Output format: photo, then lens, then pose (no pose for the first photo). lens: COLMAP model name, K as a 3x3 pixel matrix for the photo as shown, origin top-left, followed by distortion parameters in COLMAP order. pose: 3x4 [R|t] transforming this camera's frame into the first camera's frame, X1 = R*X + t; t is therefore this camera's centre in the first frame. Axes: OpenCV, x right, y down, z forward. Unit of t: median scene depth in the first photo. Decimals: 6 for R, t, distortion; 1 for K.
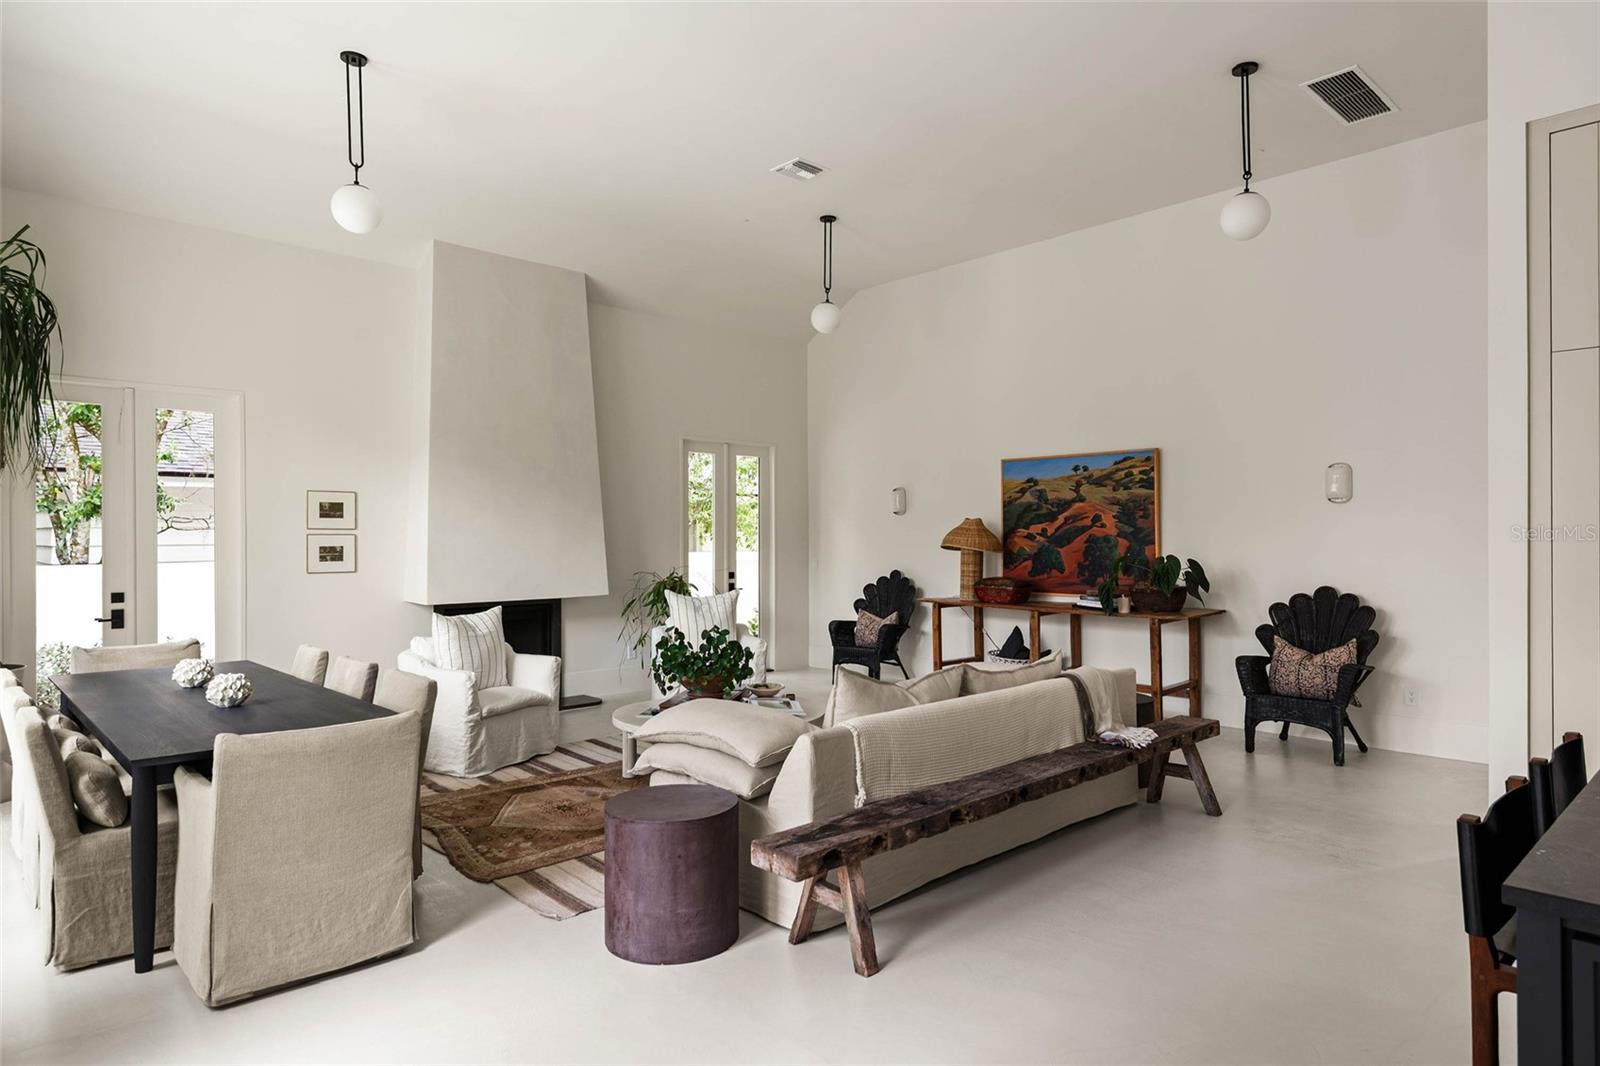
lens RADIAL K [[907.2, 0, 801.0], [0, 907.2, 541.7], [0, 0, 1]] dist [-0.006563, -0.002426]
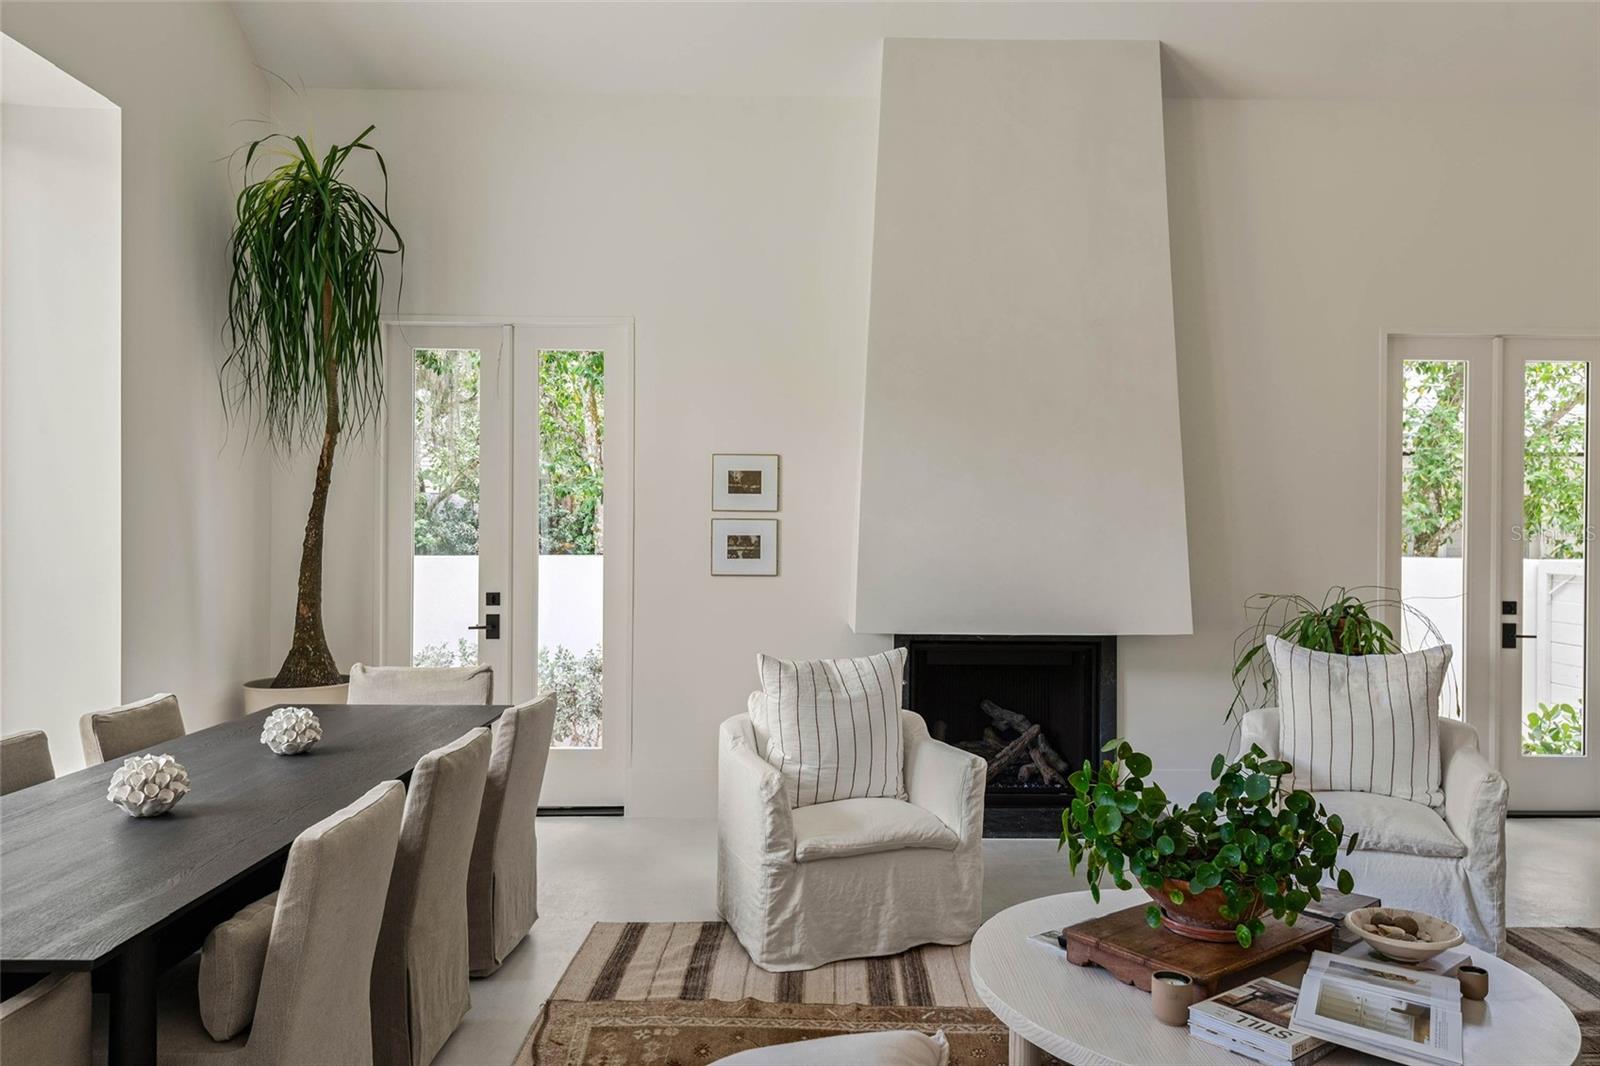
lens RADIAL K [[1135.3, 0, 783.0], [0, 1135.3, 534.2], [0, 0, 1]] dist [0.012541, 0.001761]
pose [[0.737308, 0.010145, -0.675480, 0.074821], [-0.012604, 0.999920, 0.001260, 0.002385], [0.675439, 0.007585, 0.737377, 0.423768]]
